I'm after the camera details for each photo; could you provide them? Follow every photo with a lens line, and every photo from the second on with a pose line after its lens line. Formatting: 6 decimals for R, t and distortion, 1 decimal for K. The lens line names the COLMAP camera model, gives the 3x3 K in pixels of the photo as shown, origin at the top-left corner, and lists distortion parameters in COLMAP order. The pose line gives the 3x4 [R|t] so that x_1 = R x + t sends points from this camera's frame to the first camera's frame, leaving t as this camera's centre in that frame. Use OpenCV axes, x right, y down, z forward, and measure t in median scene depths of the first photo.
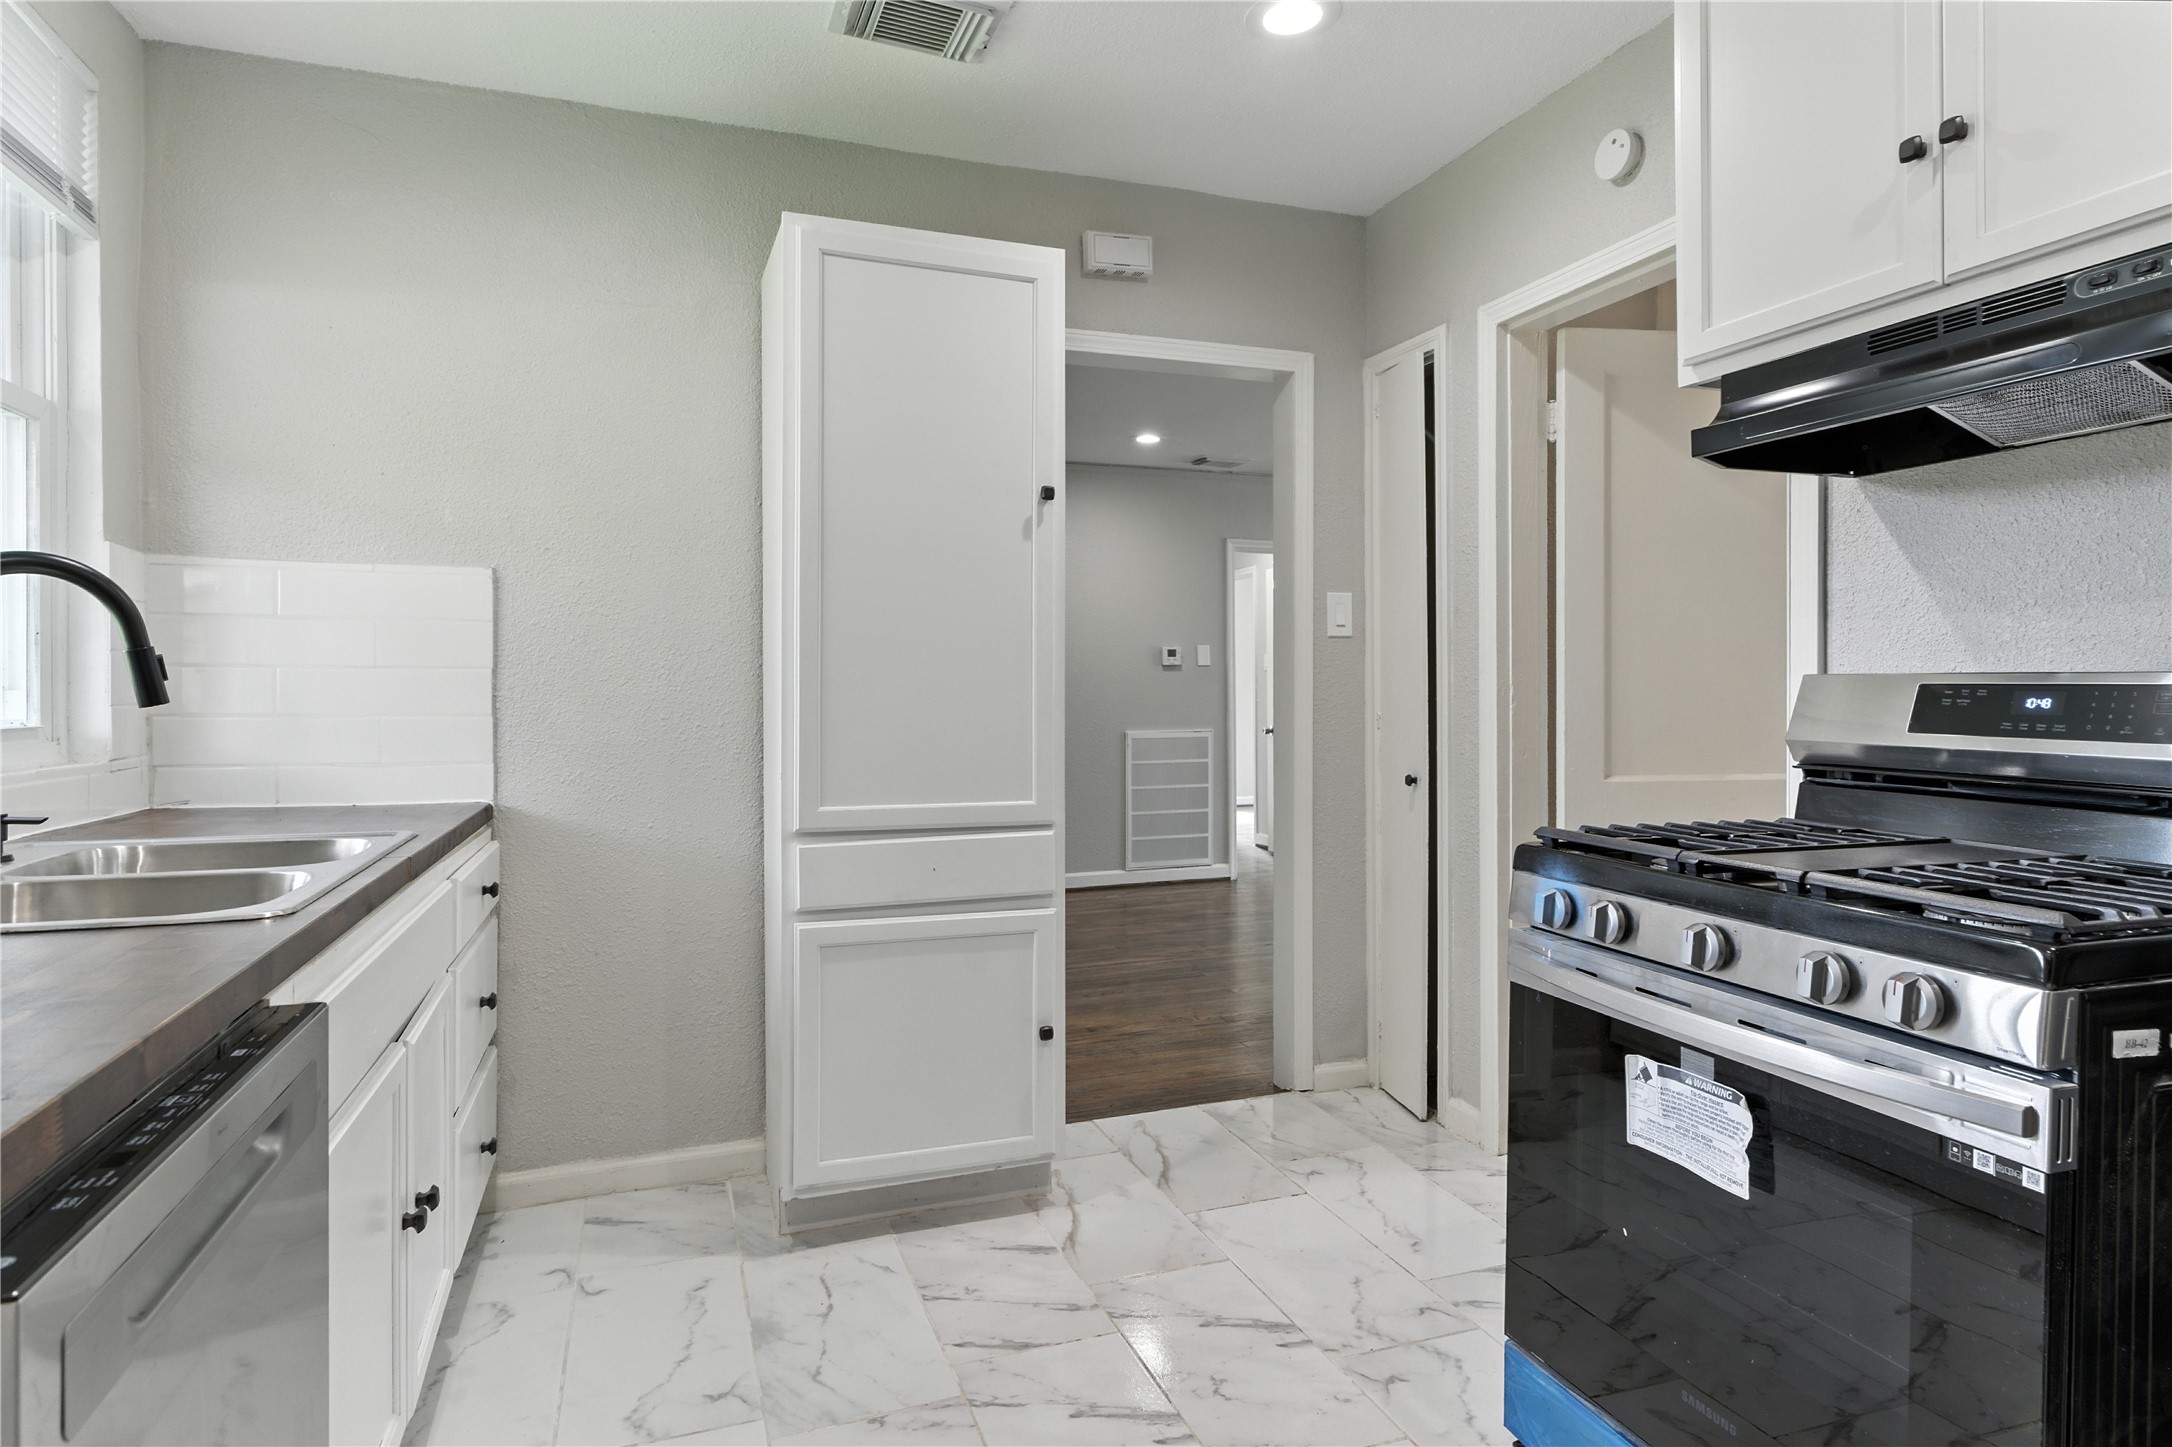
lens RADIAL K [[1238.4, 0, 1094.7], [0, 1238.4, 708.4], [0, 0, 1]] dist [0.023687, 0.000866]
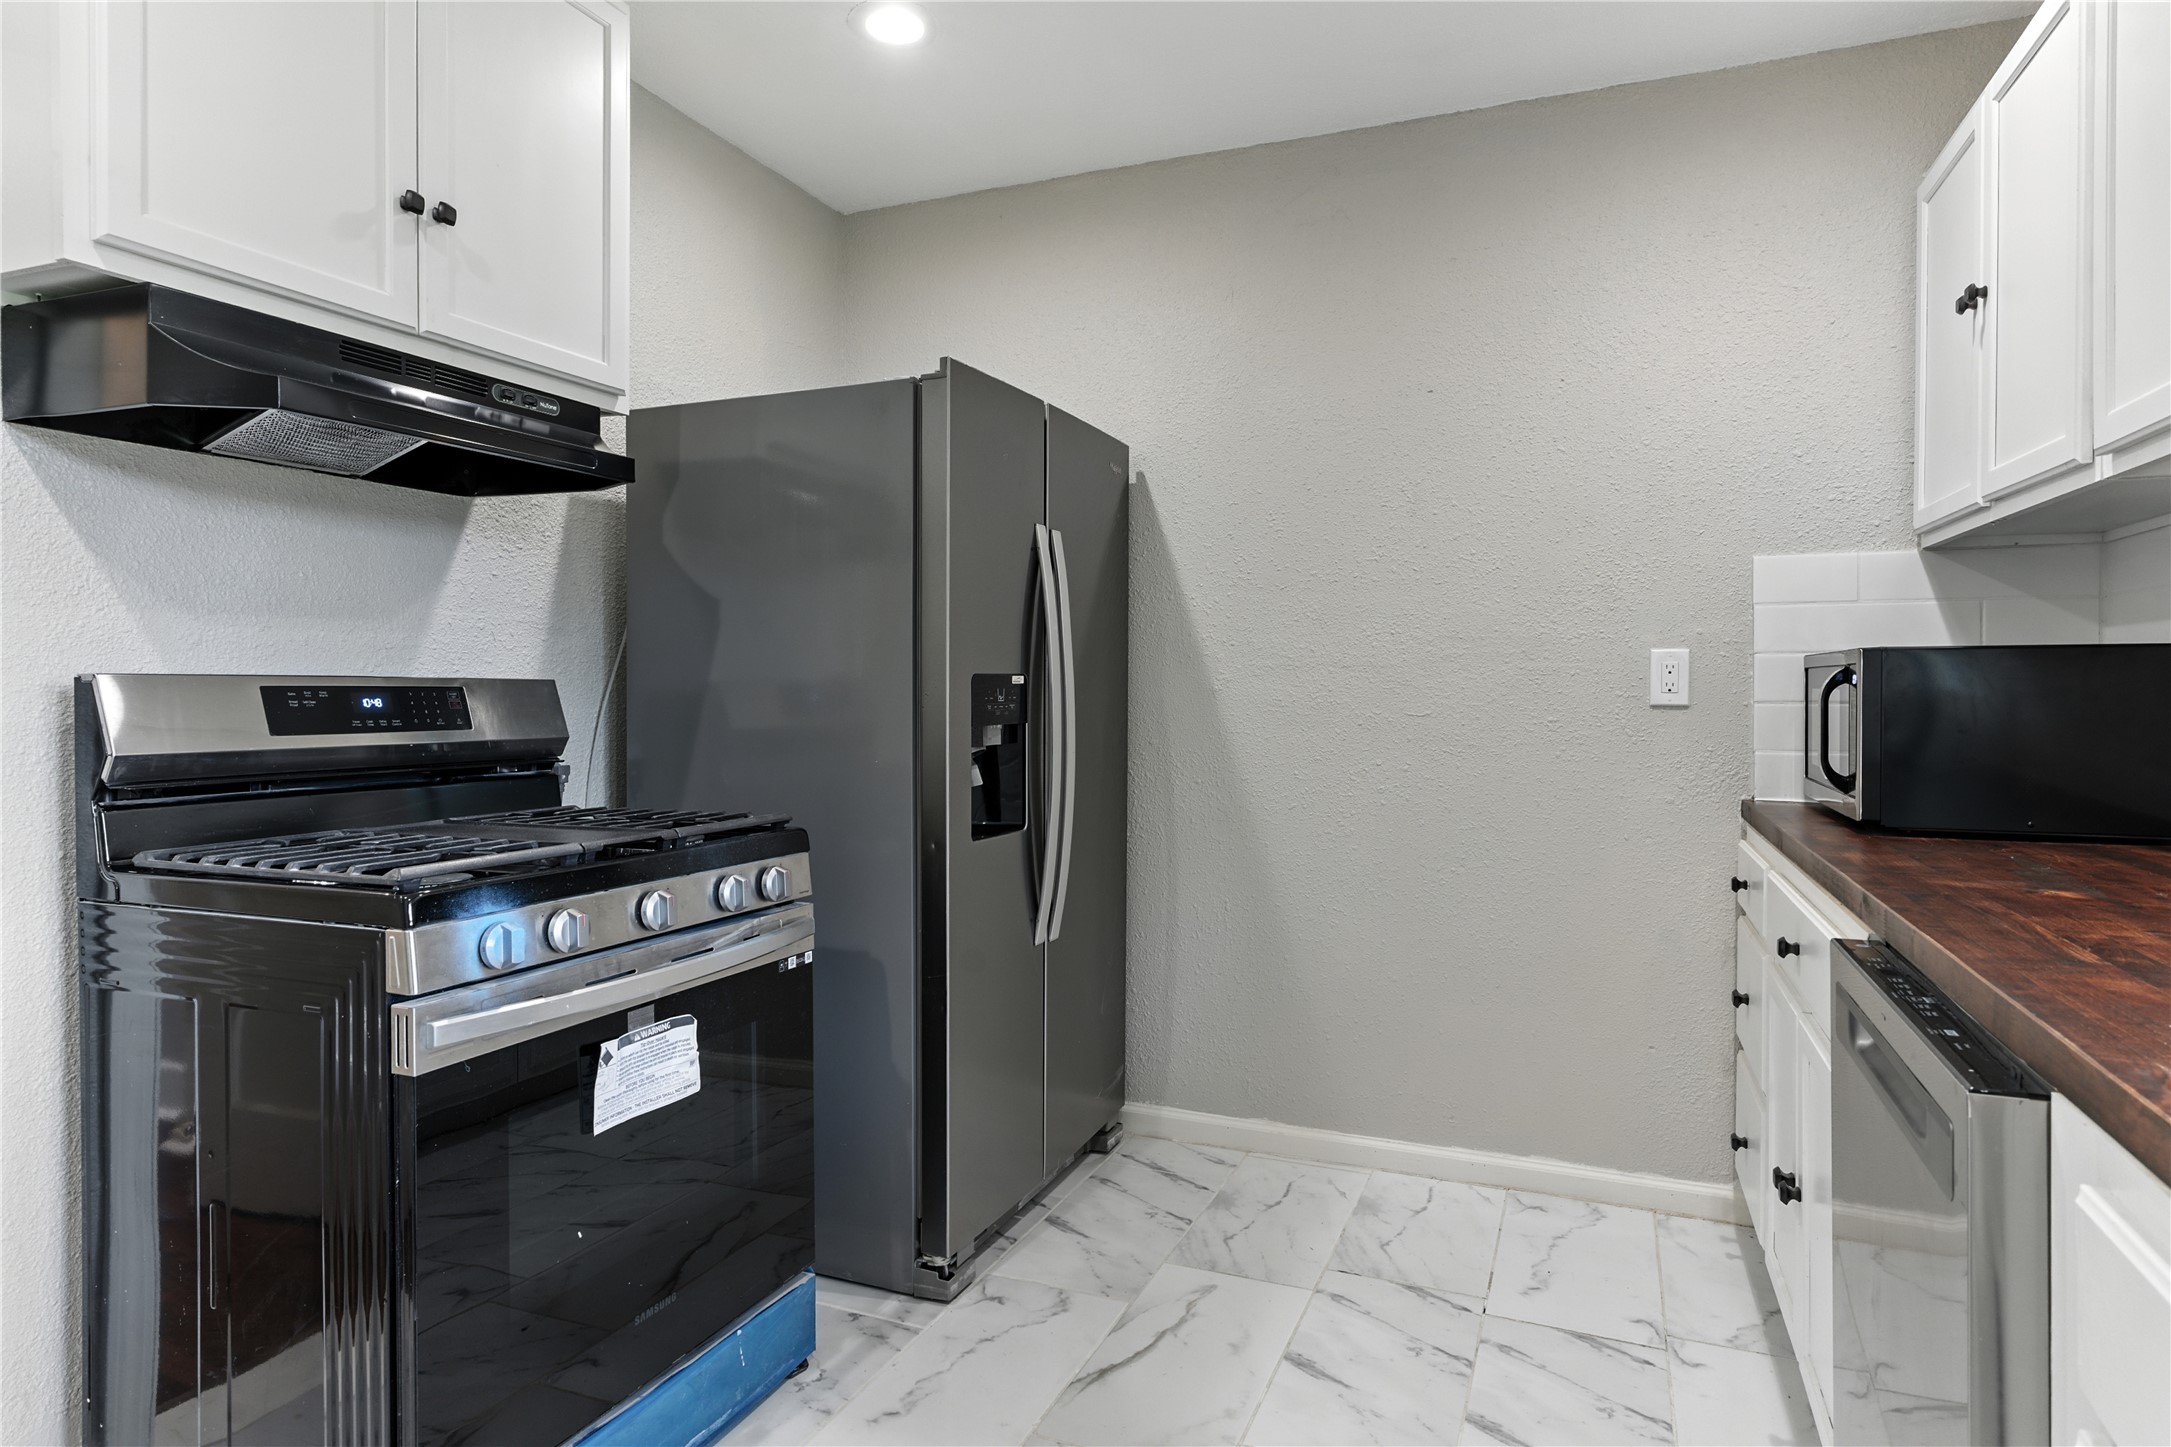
lens RADIAL K [[1237.8, 0, 1094.5], [0, 1237.8, 711.7], [0, 0, 1]] dist [0.023687, 0.000866]
pose [[-0.744902, -0.010868, 0.667085, -0.543664], [0.014392, 0.999373, 0.032353, -0.024336], [-0.667018, 0.033701, -0.744279, 1.458098]]
